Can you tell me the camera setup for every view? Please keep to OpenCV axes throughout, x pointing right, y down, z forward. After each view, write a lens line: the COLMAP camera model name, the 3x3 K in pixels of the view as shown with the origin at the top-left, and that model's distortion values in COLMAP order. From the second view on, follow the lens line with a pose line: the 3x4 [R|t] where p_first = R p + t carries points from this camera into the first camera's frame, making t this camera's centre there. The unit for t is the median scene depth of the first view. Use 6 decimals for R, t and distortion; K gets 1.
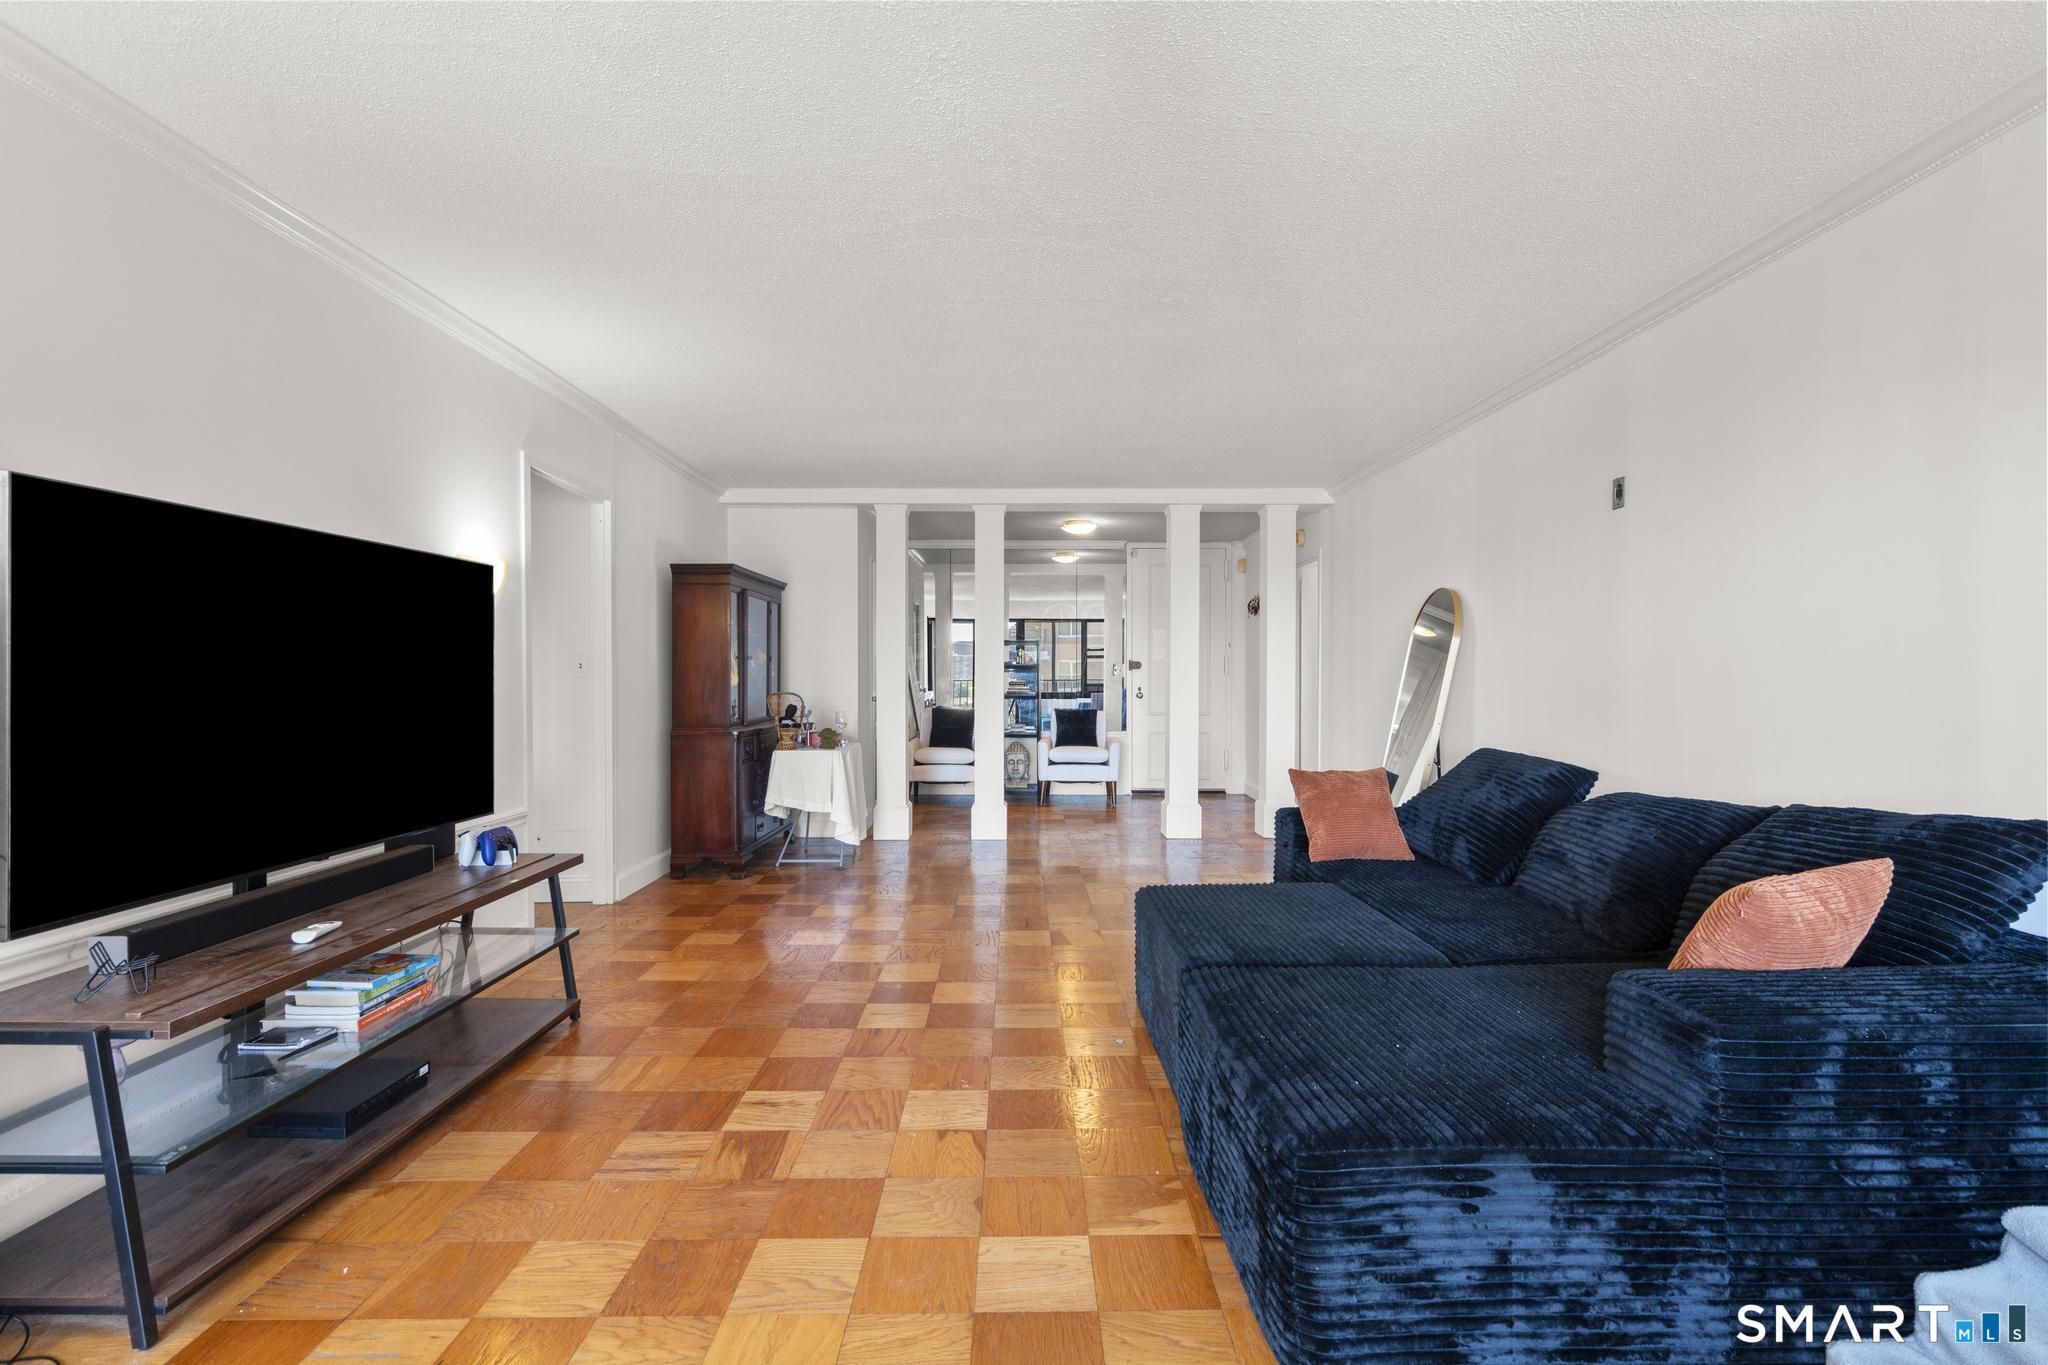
lens RADIAL K [[939.6, 0, 1026.2], [0, 939.6, 679.7], [0, 0, 1]] dist [-0.001954, -0.000012]
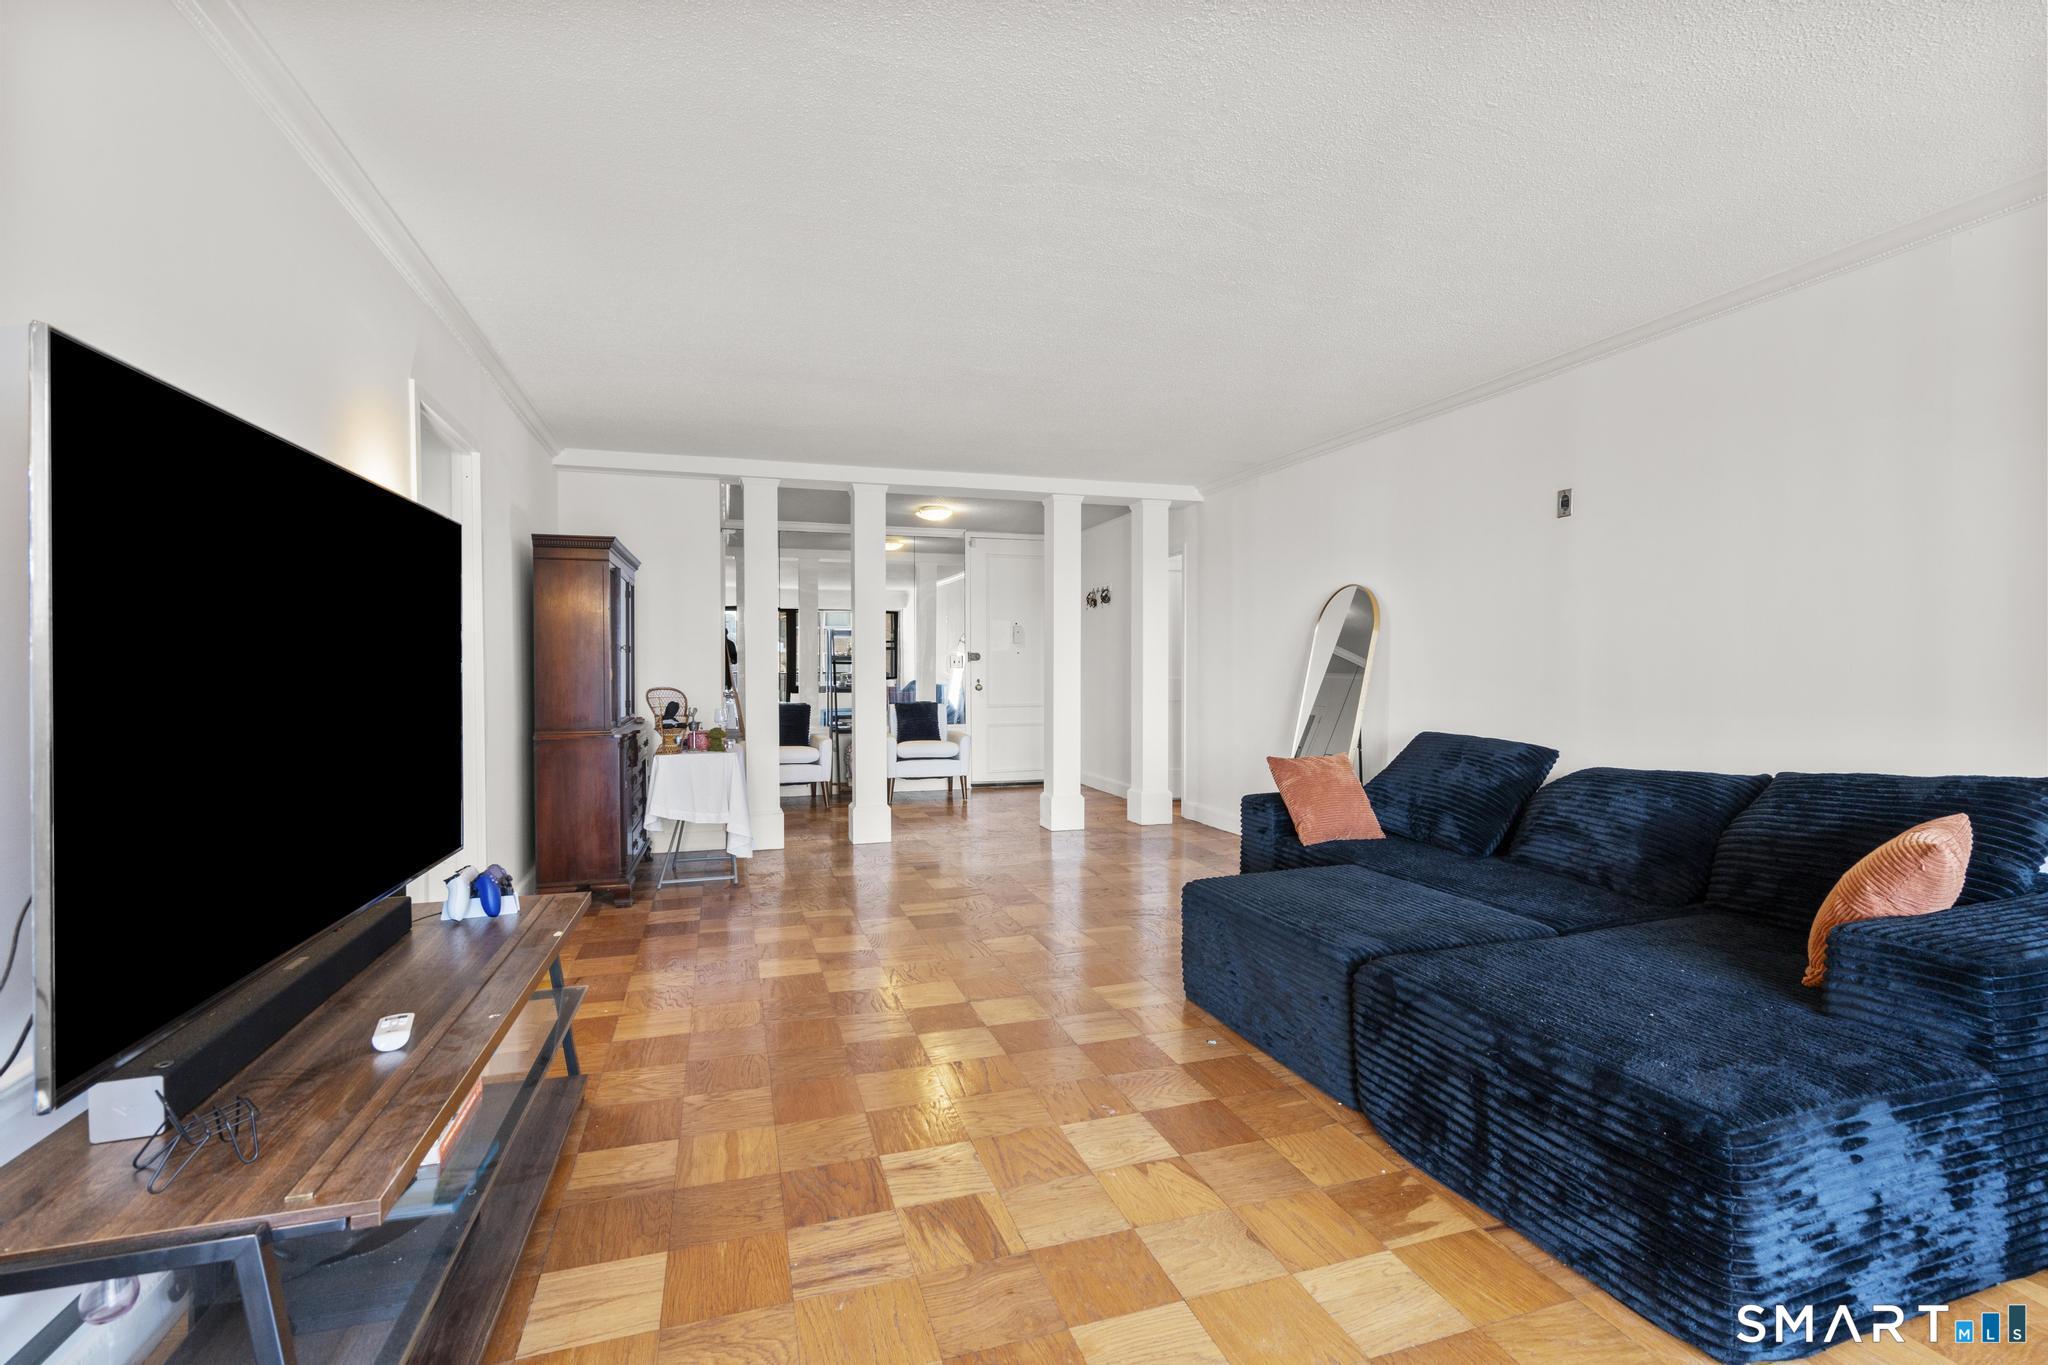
lens RADIAL K [[939.6, 0, 1030.3], [0, 939.6, 680.3], [0, 0, 1]] dist [-0.001954, -0.000012]
pose [[0.952651, -0.008181, 0.303957, -0.383551], [0.005499, 0.999938, 0.009680, -0.000083], [-0.304018, -0.007550, 0.952636, 0.137455]]
